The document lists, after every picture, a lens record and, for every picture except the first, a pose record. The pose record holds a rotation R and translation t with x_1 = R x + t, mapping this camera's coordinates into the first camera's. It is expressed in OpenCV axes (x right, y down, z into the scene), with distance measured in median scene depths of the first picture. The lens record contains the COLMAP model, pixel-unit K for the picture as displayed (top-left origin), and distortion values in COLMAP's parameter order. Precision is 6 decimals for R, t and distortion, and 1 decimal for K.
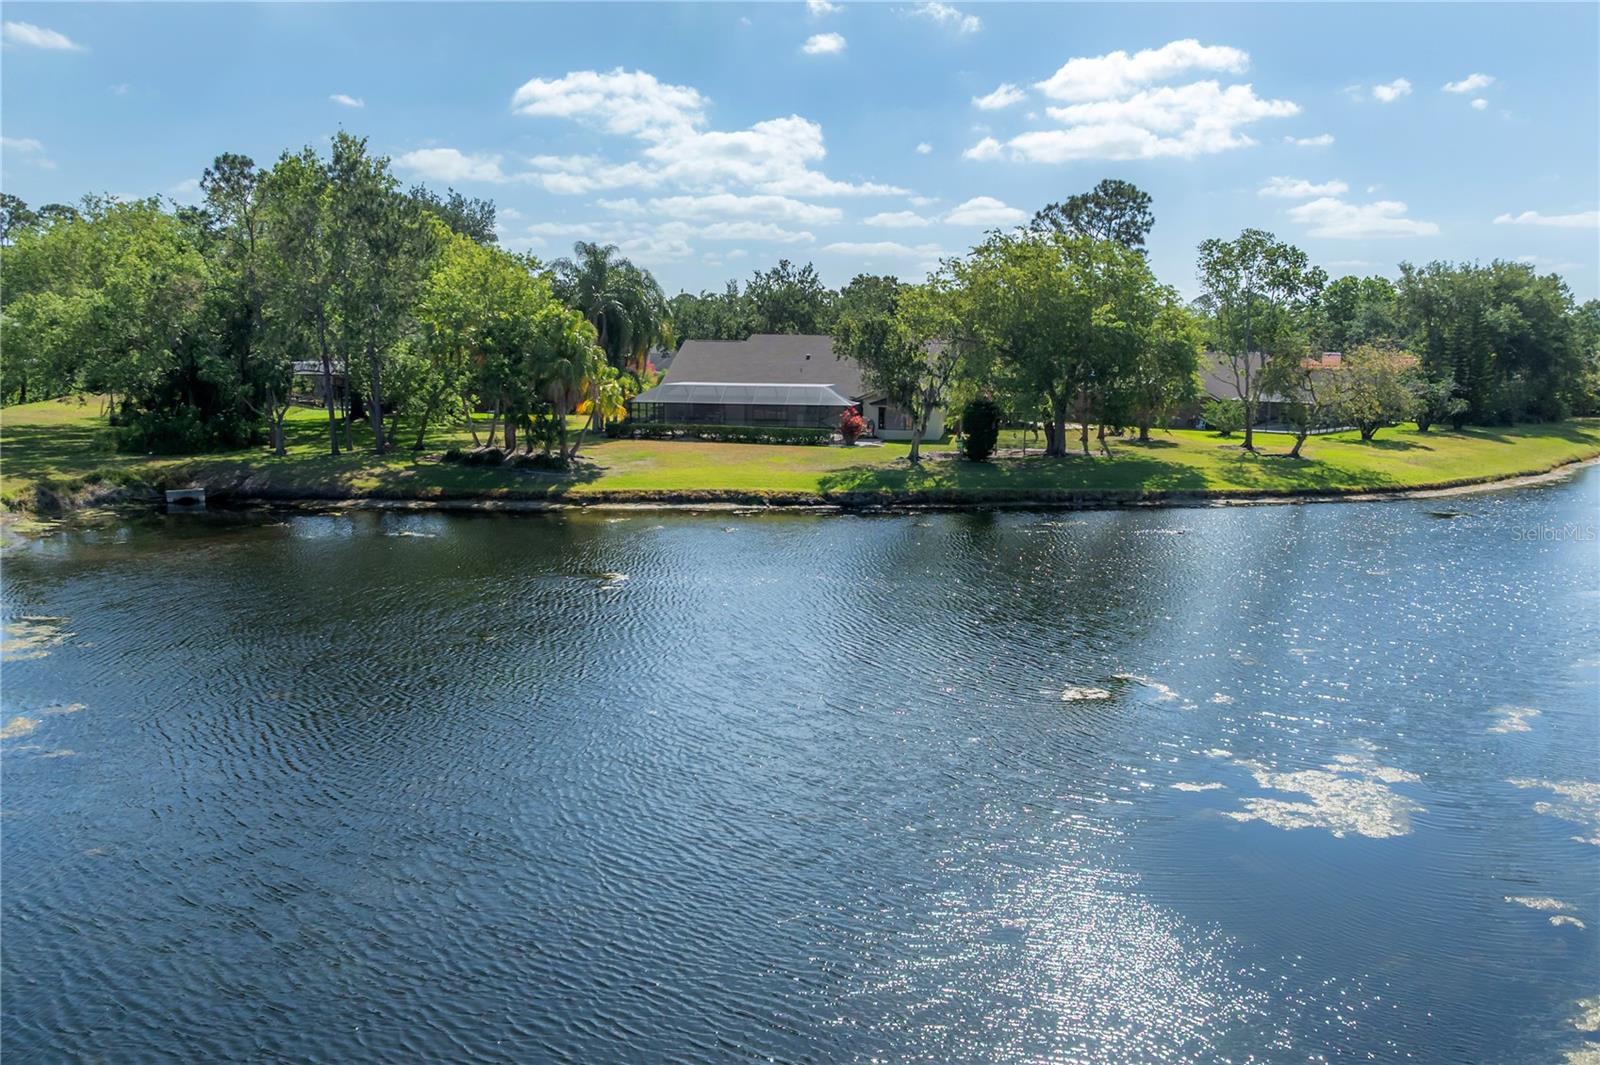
lens RADIAL K [[1225.0, 0, 871.3], [0, 1225.0, 527.7], [0, 0, 1]] dist [0.008134, -0.052773]
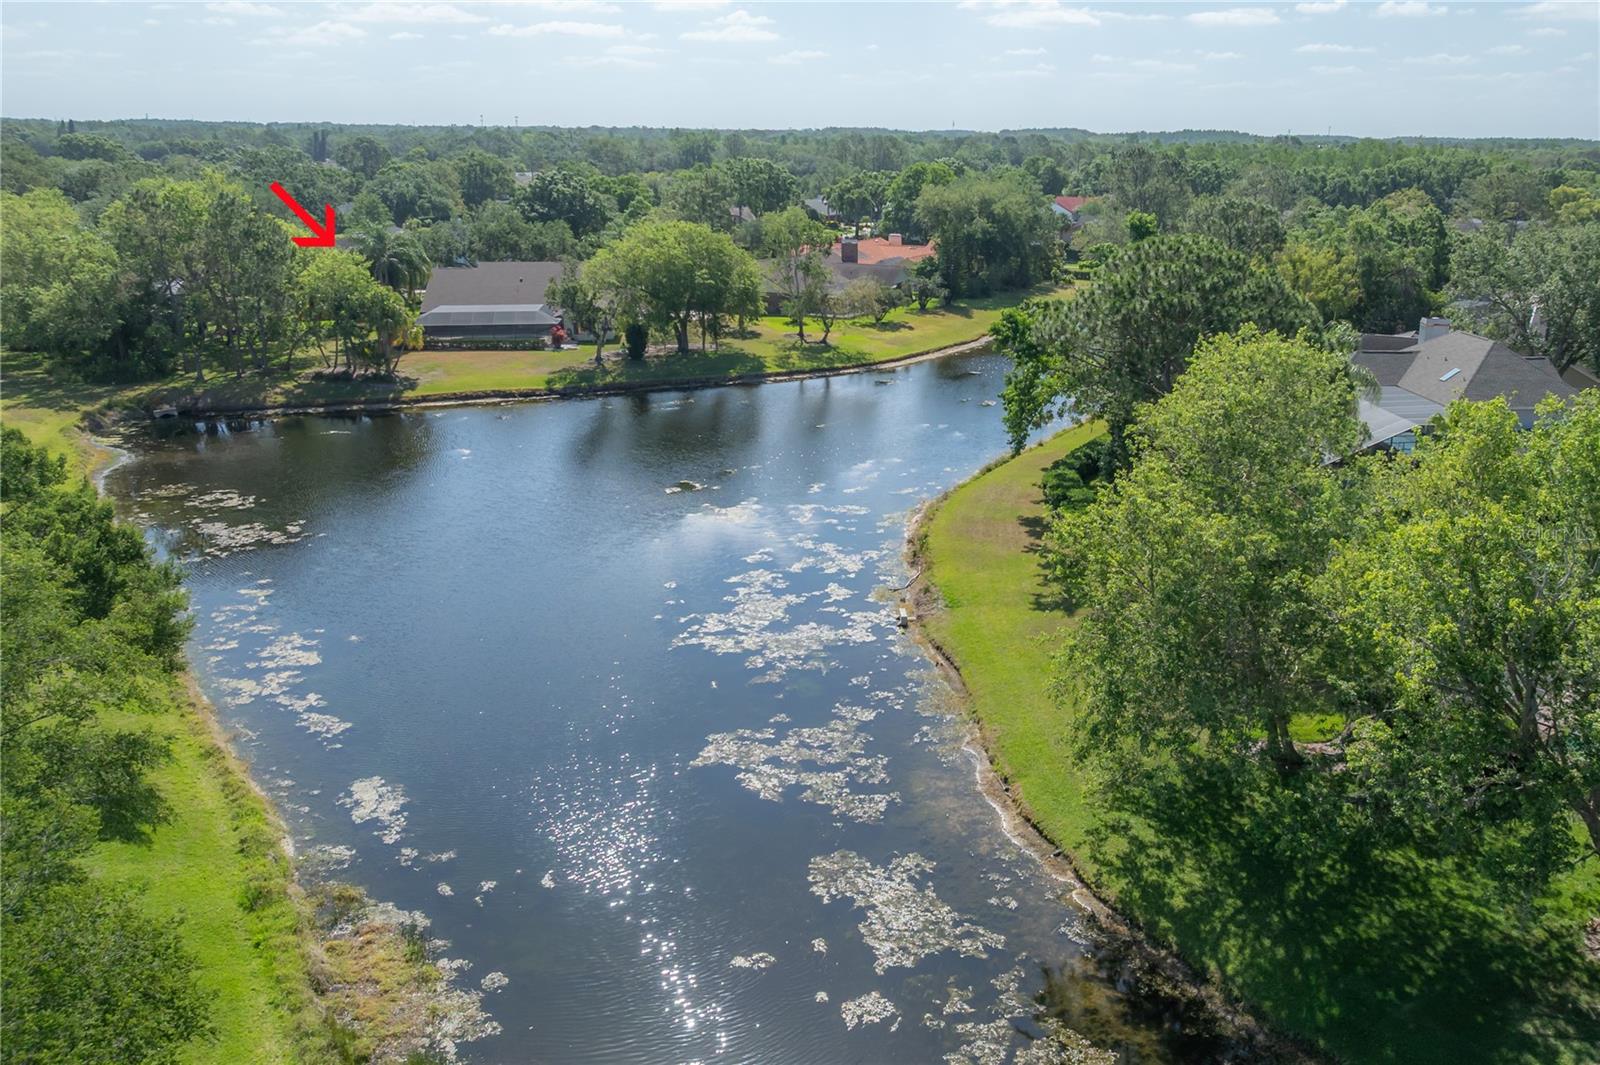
lens RADIAL K [[1225.0, 0, 871.3], [0, 1225.0, 527.7], [0, 0, 1]] dist [0.008134, -0.052773]
pose [[0.968095, -0.082380, 0.236657, -0.022376], [0.042731, 0.984856, 0.168027, -0.102702], [-0.246915, -0.152553, 0.956954, -0.817515]]
